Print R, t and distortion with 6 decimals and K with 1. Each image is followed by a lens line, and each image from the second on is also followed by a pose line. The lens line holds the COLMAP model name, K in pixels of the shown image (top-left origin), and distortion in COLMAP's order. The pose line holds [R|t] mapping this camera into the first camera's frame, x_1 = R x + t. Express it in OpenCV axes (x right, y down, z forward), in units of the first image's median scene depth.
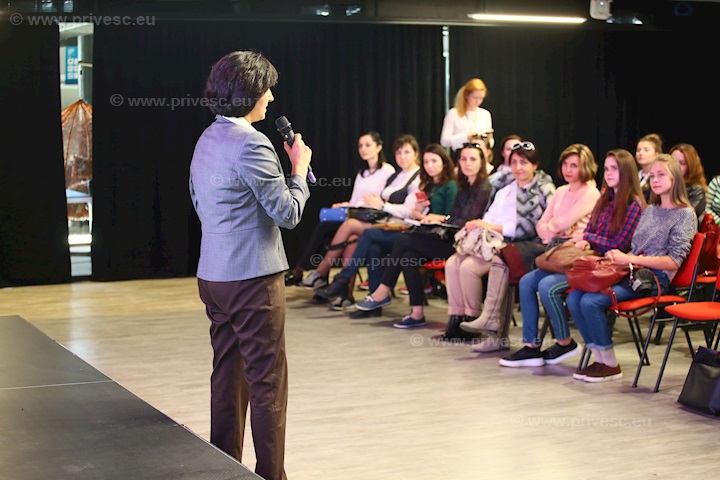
lens RADIAL K [[1504.7, 0, 360.0], [0, 1504.7, 240.0], [0, 0, 1]] dist [-0.059208, -0.478001]
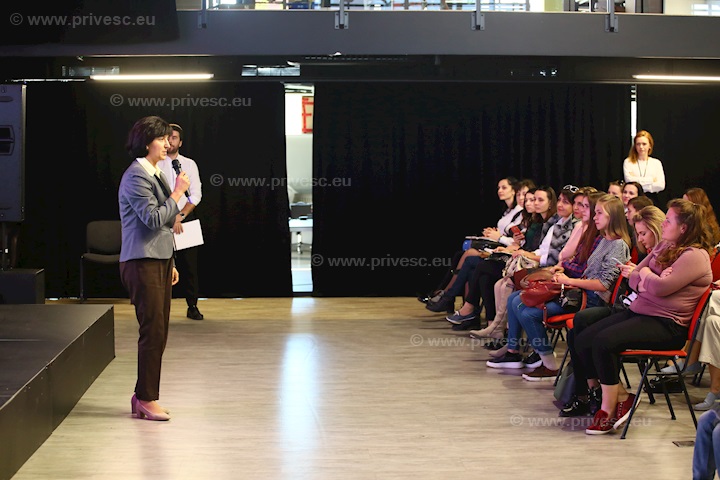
lens RADIAL K [[1504.7, 0, 360.0], [0, 1504.7, 240.0], [0, 0, 1]] dist [-0.059208, -0.478001]
pose [[0.935686, 0.030546, -0.351509, 0.329754], [-0.042339, 0.998767, -0.025910, 0.013396], [0.350284, 0.039127, 0.935826, -0.141408]]
